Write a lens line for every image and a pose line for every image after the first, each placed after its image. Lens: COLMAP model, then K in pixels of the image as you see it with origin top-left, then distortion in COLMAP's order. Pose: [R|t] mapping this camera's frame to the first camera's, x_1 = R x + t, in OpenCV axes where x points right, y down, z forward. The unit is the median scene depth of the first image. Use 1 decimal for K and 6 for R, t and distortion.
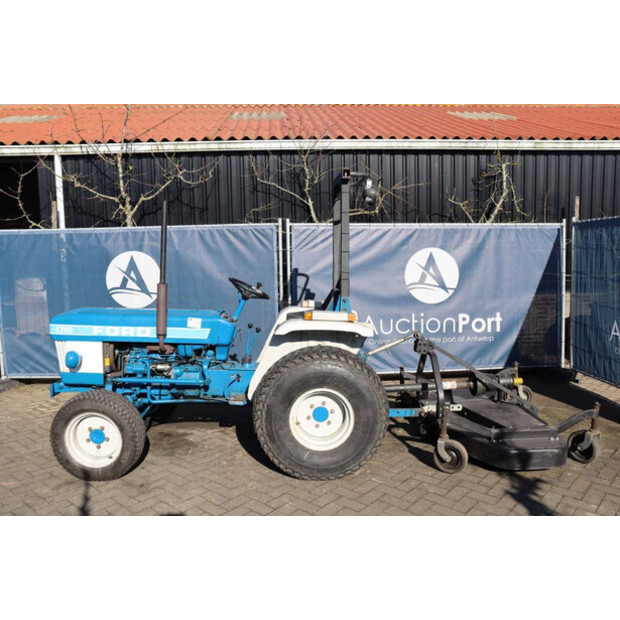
lens RADIAL K [[569.5, 0, 310.0], [0, 569.5, 310.0], [0, 0, 1]] dist [-0.250410, 0.436071]
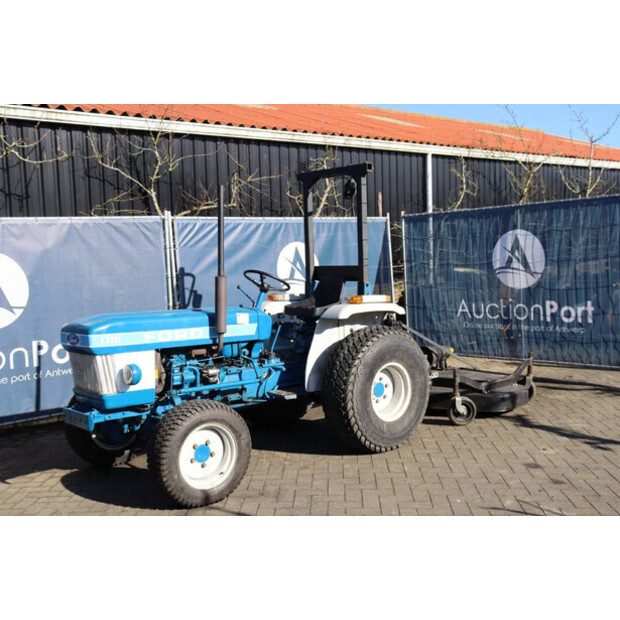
lens RADIAL K [[748.2, 0, 310.0], [0, 748.2, 310.0], [0, 0, 1]] dist [-0.012235, 0.010059]
pose [[0.761219, -0.069683, 0.644740, -0.632135], [0.092258, 0.995734, -0.001307, 0.012709], [-0.641899, 0.060478, 0.764401, -0.019596]]
